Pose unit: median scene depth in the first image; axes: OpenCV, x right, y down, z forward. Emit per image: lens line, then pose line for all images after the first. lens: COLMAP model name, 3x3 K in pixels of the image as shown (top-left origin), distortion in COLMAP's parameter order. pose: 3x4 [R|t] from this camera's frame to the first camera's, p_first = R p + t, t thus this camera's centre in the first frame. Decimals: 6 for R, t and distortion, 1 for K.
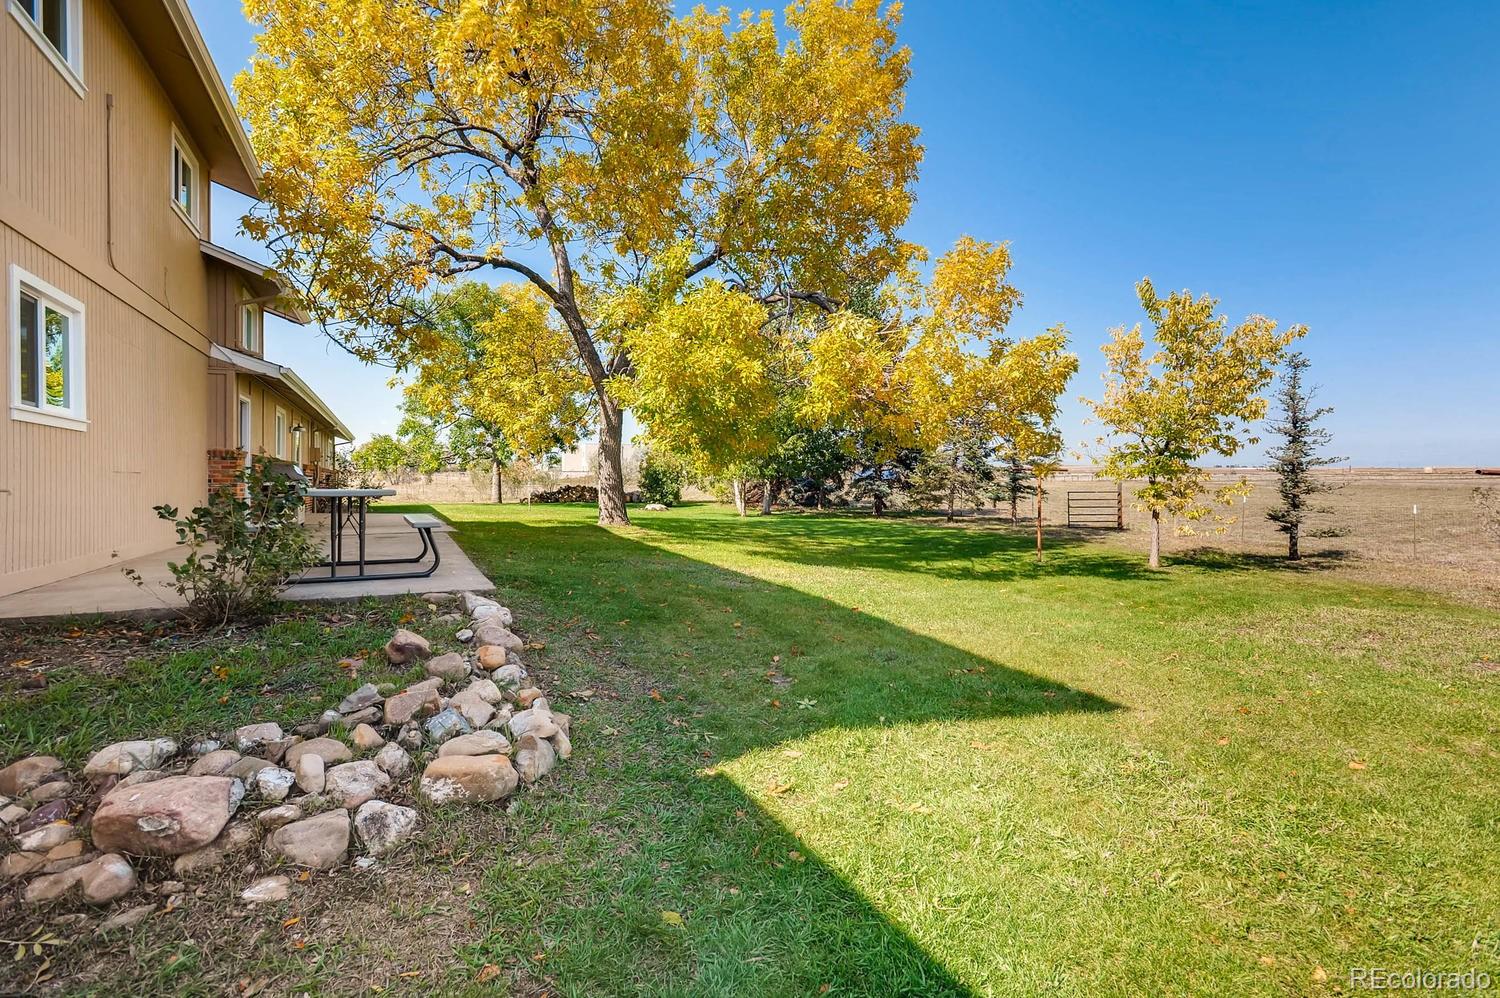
lens RADIAL K [[713.9, 0, 752.2], [0, 713.9, 493.2], [0, 0, 1]] dist [0.006235, 0.000495]
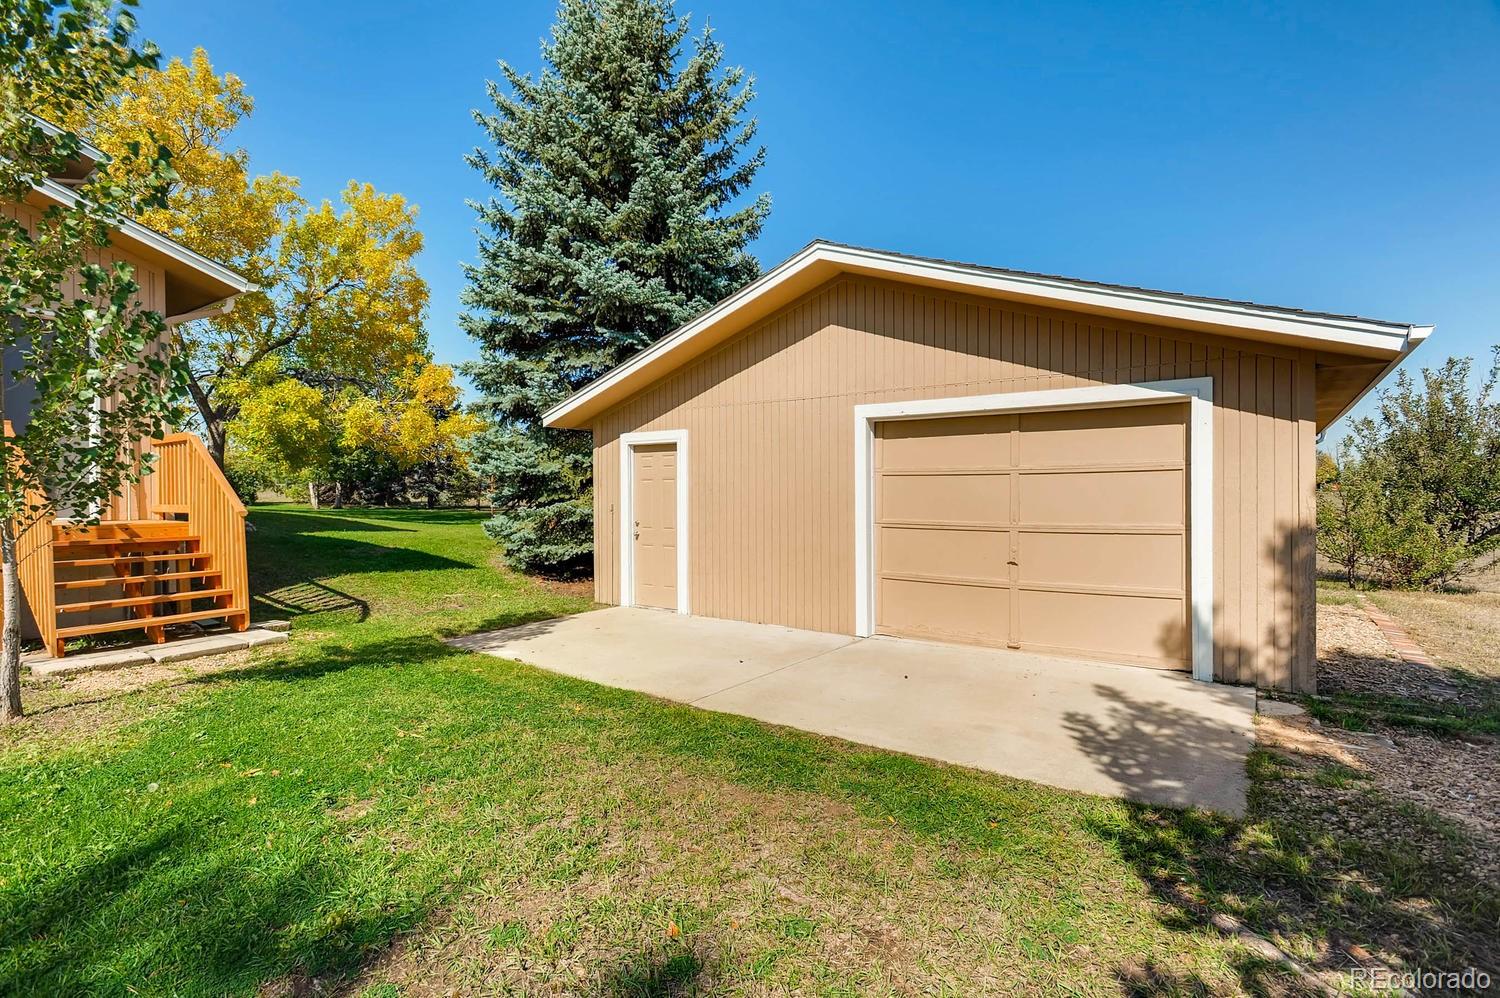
lens RADIAL K [[713.9, 0, 754.1], [0, 713.9, 493.7], [0, 0, 1]] dist [0.006235, 0.000495]
pose [[0.865493, -0.001321, 0.500919, 0.048729], [0.010152, 0.999837, -0.014903, 0.060122], [-0.500818, 0.017984, 0.865366, -1.106513]]
